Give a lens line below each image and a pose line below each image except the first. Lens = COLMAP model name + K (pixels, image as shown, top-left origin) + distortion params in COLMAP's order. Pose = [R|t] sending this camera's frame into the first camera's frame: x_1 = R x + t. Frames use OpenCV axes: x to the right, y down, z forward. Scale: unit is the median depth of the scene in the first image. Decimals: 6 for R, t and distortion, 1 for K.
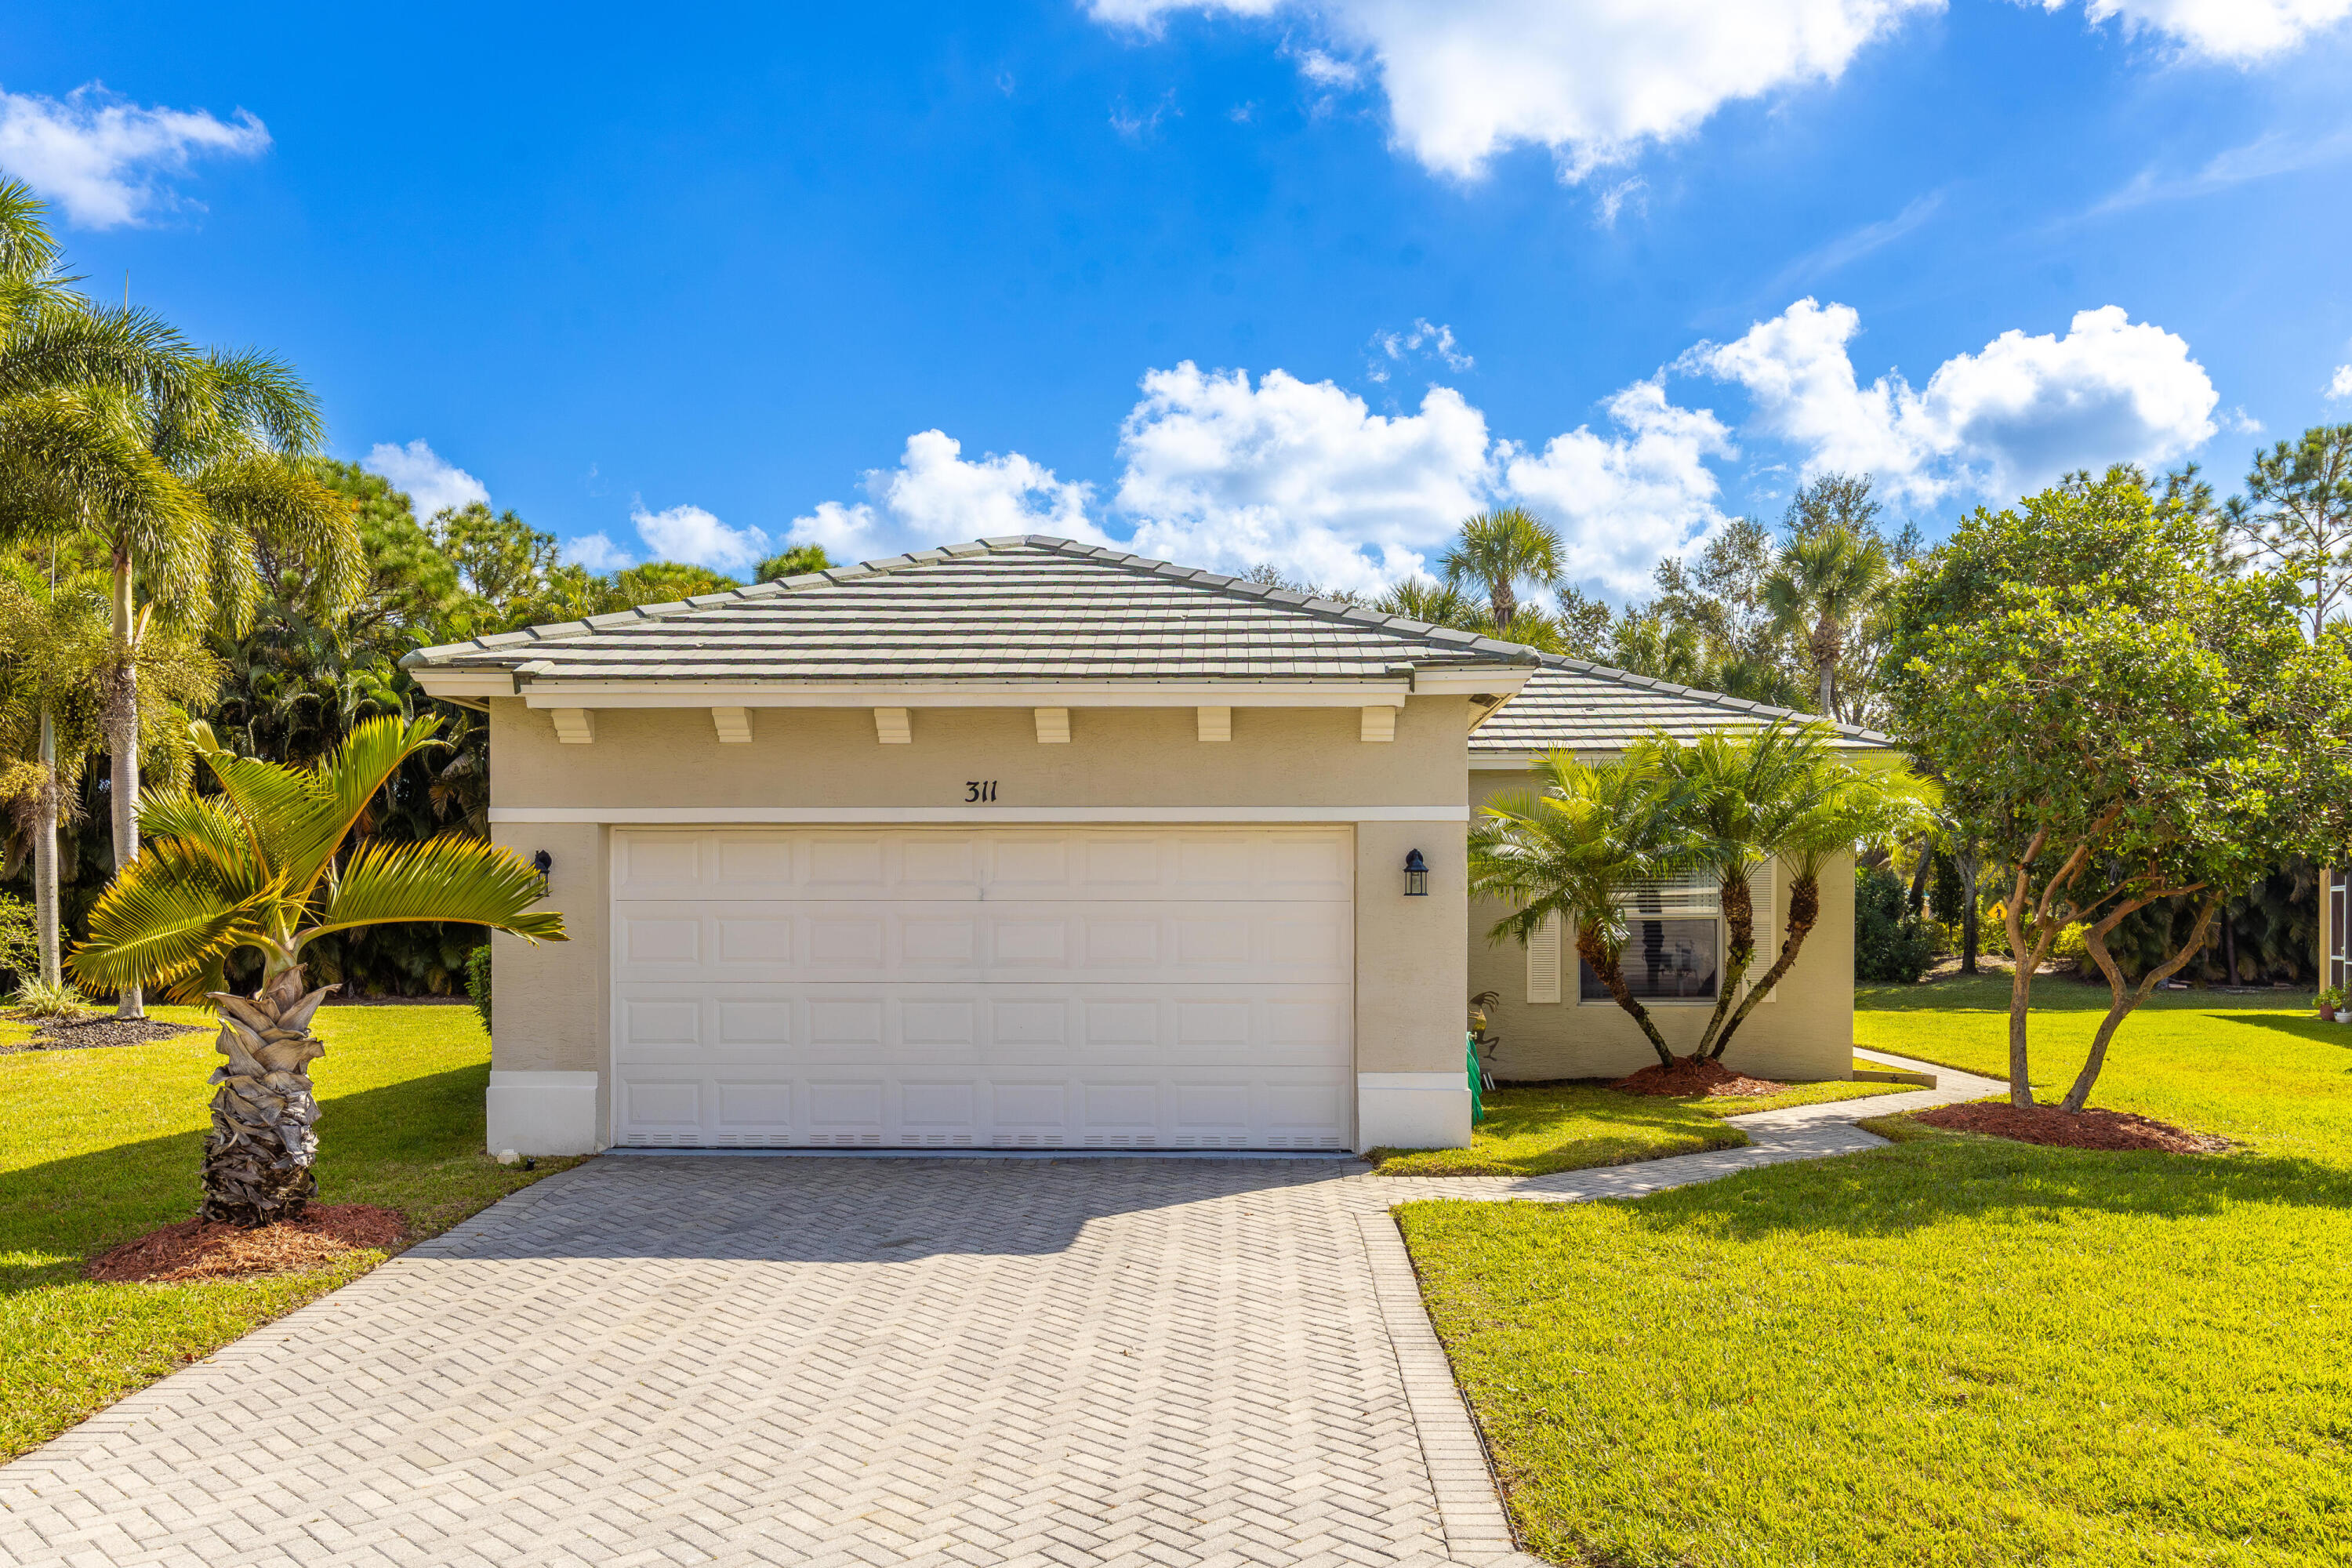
lens RADIAL K [[2030.9, 0, 1226.8], [0, 2030.9, 826.7], [0, 0, 1]] dist [-0.006777, -0.004894]
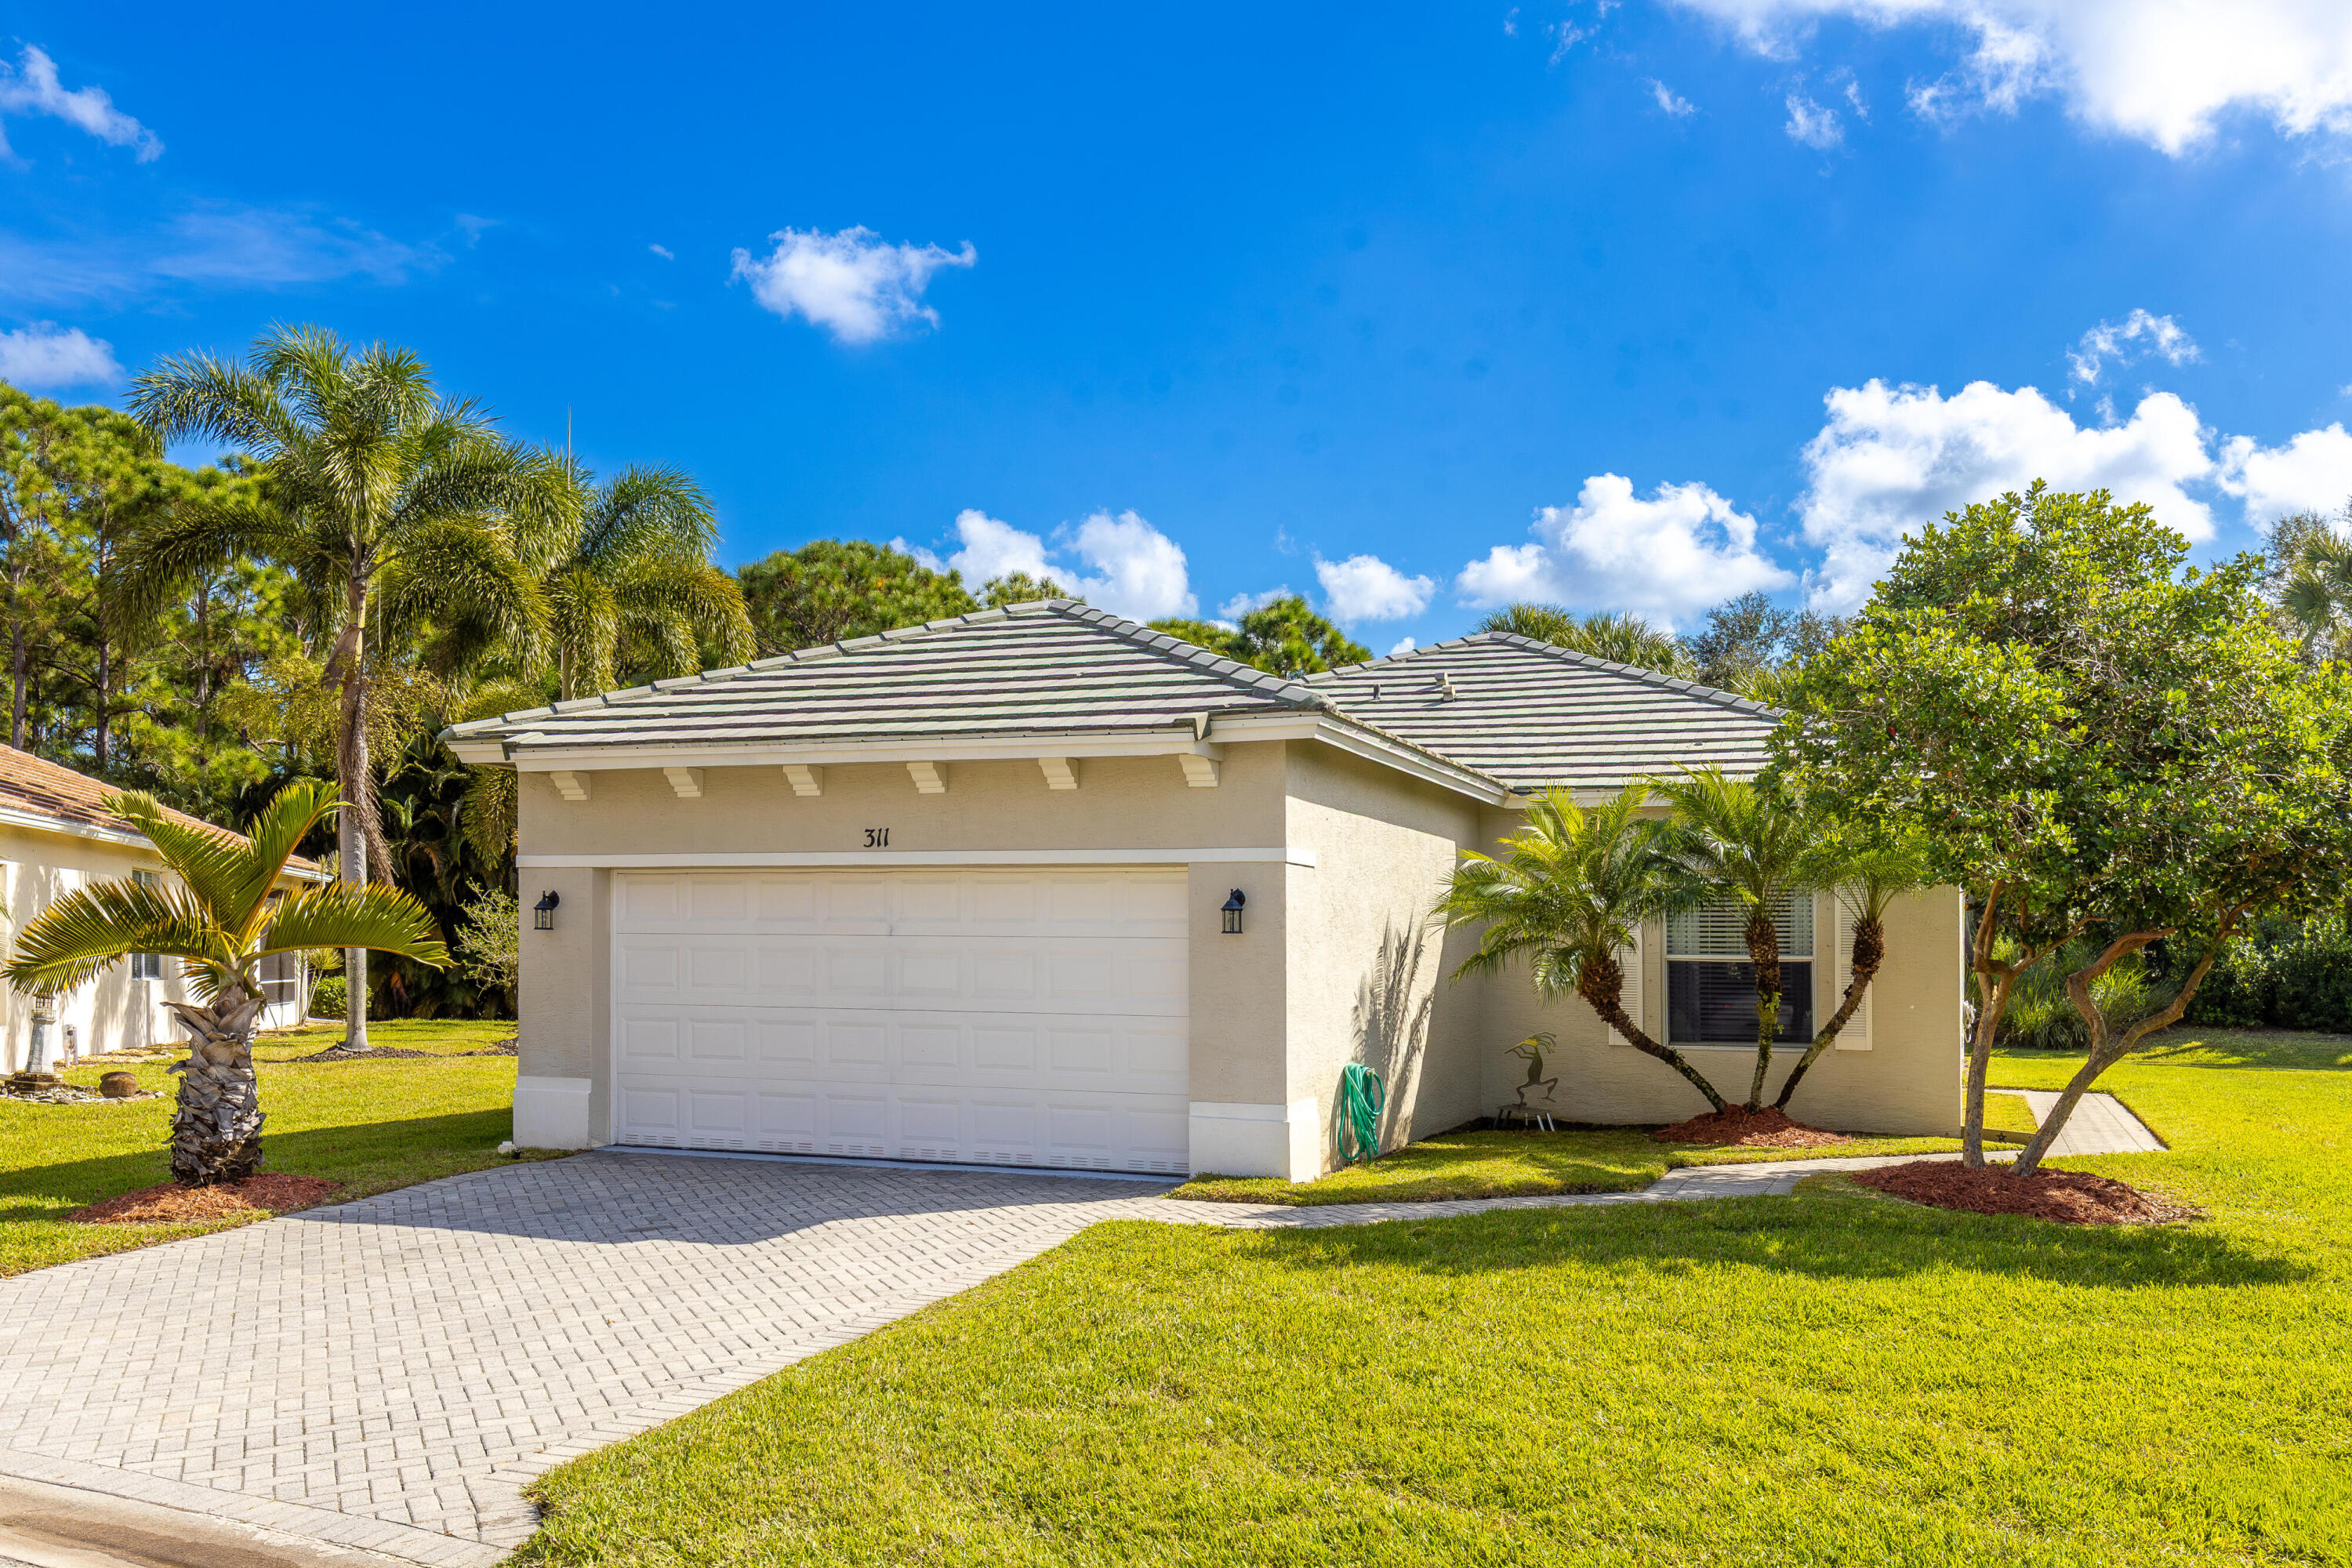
lens RADIAL K [[2030.9, 0, 1170.0], [0, 2030.9, 802.5], [0, 0, 1]] dist [-0.006777, -0.004894]
pose [[0.942149, -0.015517, -0.334836, 0.399768], [0.004960, 0.999464, -0.032359, 0.000233], [0.335159, 0.028826, 0.941721, 0.000600]]
